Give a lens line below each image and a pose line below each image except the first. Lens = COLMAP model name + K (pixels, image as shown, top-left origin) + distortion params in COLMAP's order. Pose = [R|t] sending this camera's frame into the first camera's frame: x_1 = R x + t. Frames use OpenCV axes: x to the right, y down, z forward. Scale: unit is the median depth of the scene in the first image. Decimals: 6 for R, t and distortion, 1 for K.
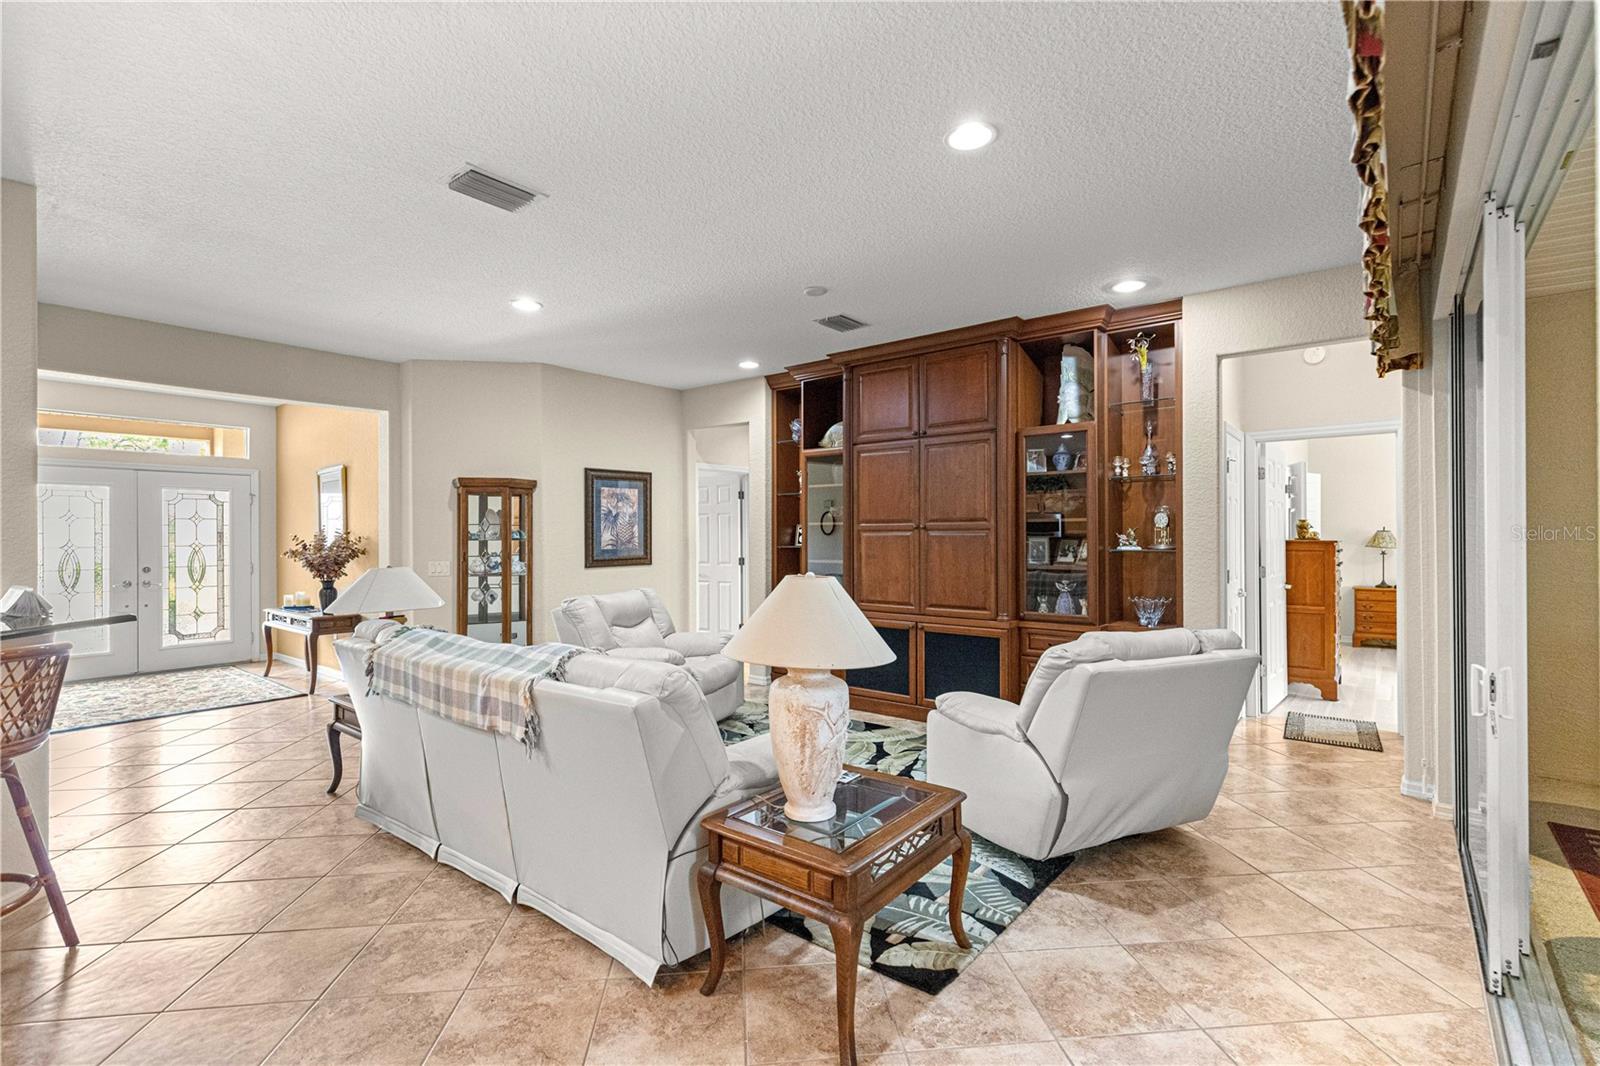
lens RADIAL K [[722.0, 0, 812.0], [0, 722.0, 533.5], [0, 0, 1]] dist [0.002011, -0.000076]
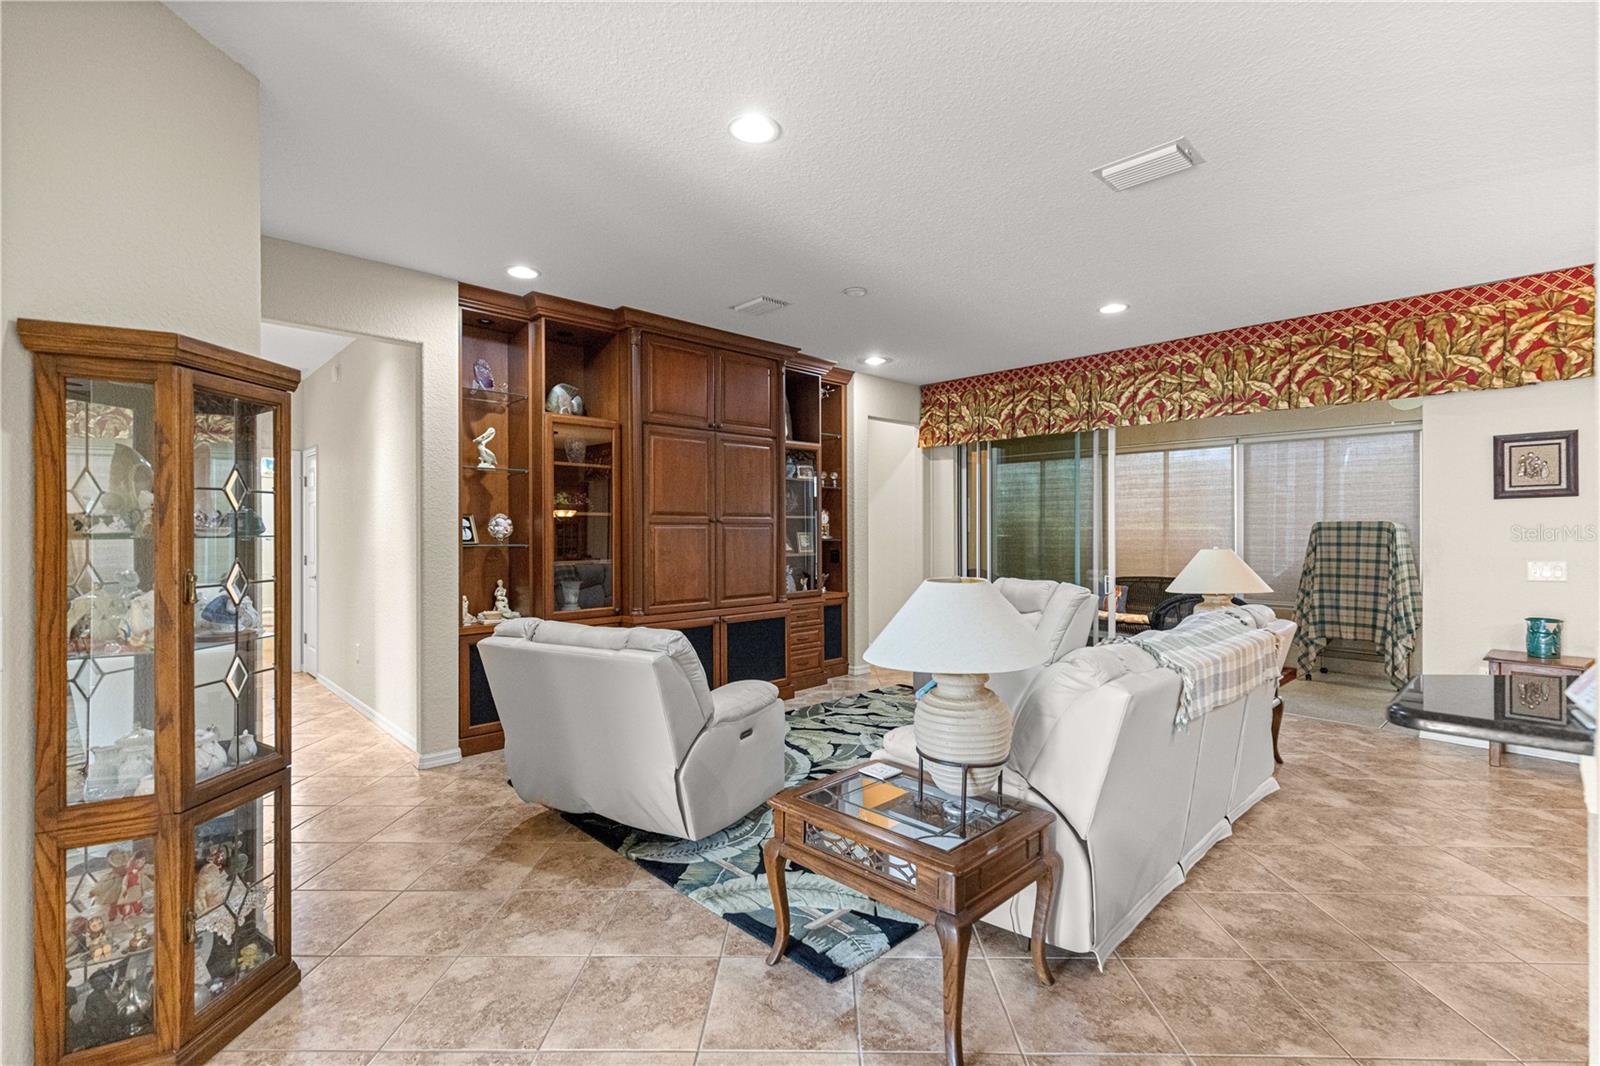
lens RADIAL K [[717.6, 0, 809.4], [0, 717.6, 530.9], [0, 0, 1]] dist [0.002542, 0.000600]
pose [[0.128054, 0.003657, 0.991760, -0.817491], [0.000572, 0.999993, -0.003761, 0.008999], [-0.991767, 0.001049, 0.128051, 0.747307]]
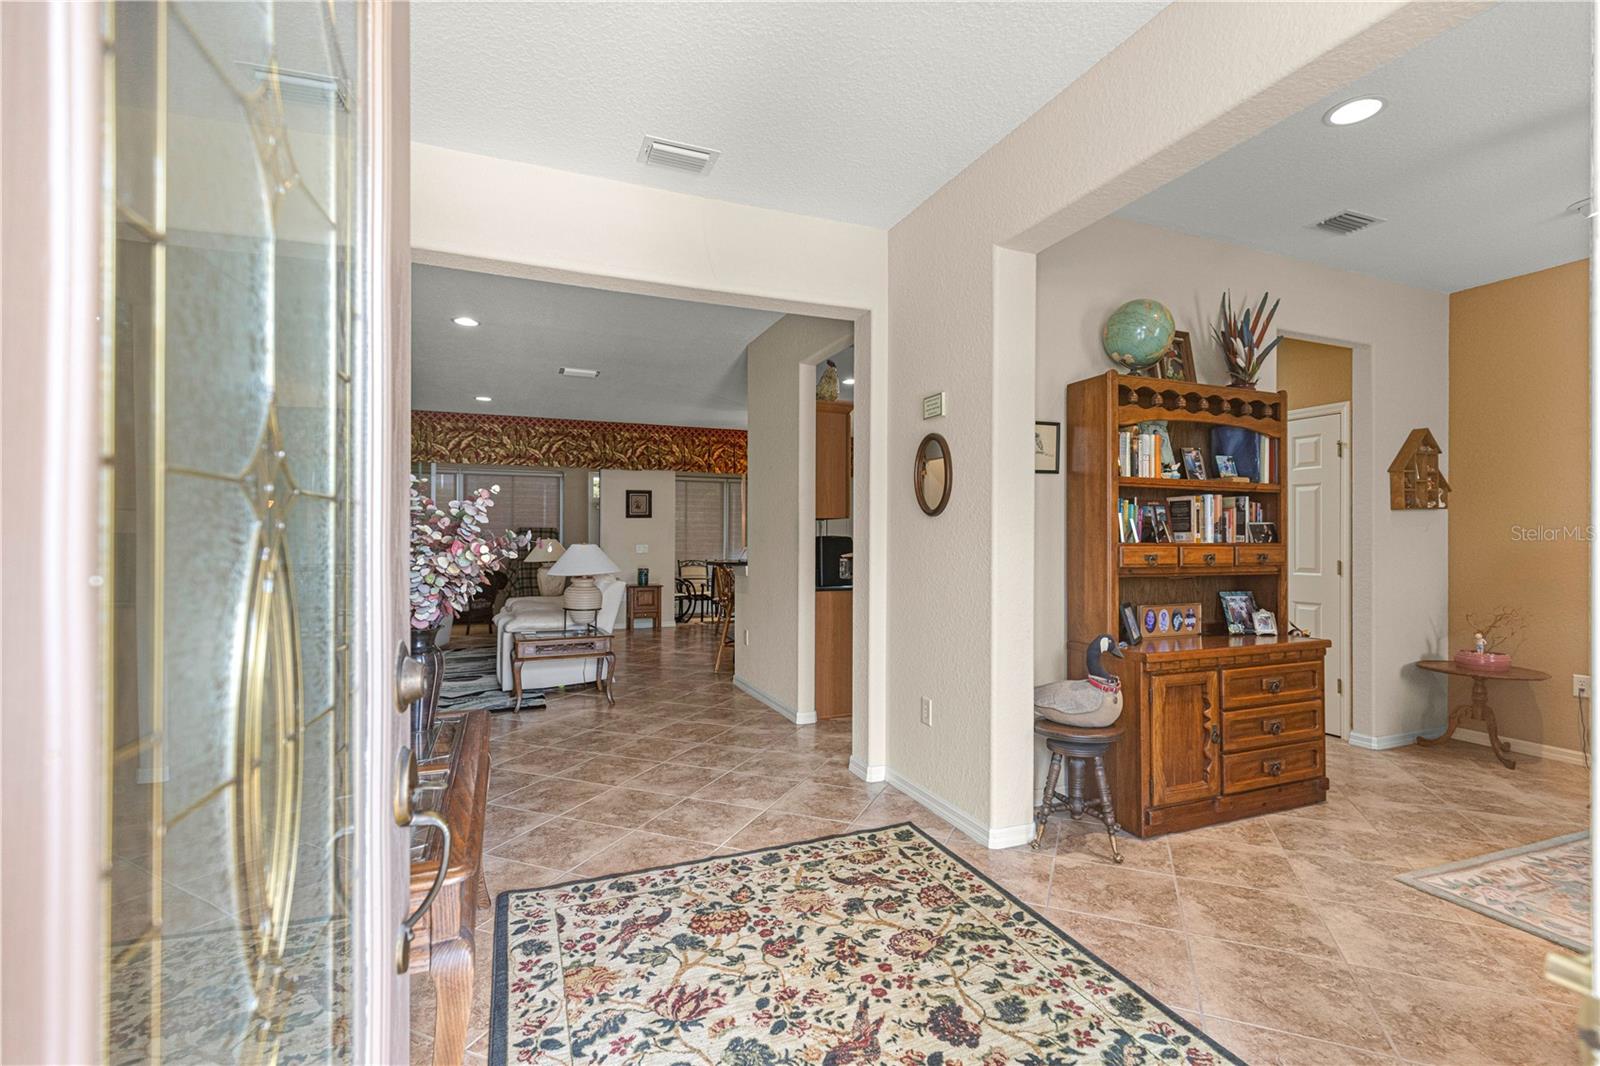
lens RADIAL K [[717.1, 0, 810.9], [0, 717.1, 545.2], [0, 0, 1]] dist [-0.000577, -0.000182]
pose [[-0.876555, -0.000483, 0.481301, -1.214747], [0.002638, 0.999980, 0.005807, 0.031251], [-0.481294, 0.006360, -0.876536, 1.475663]]
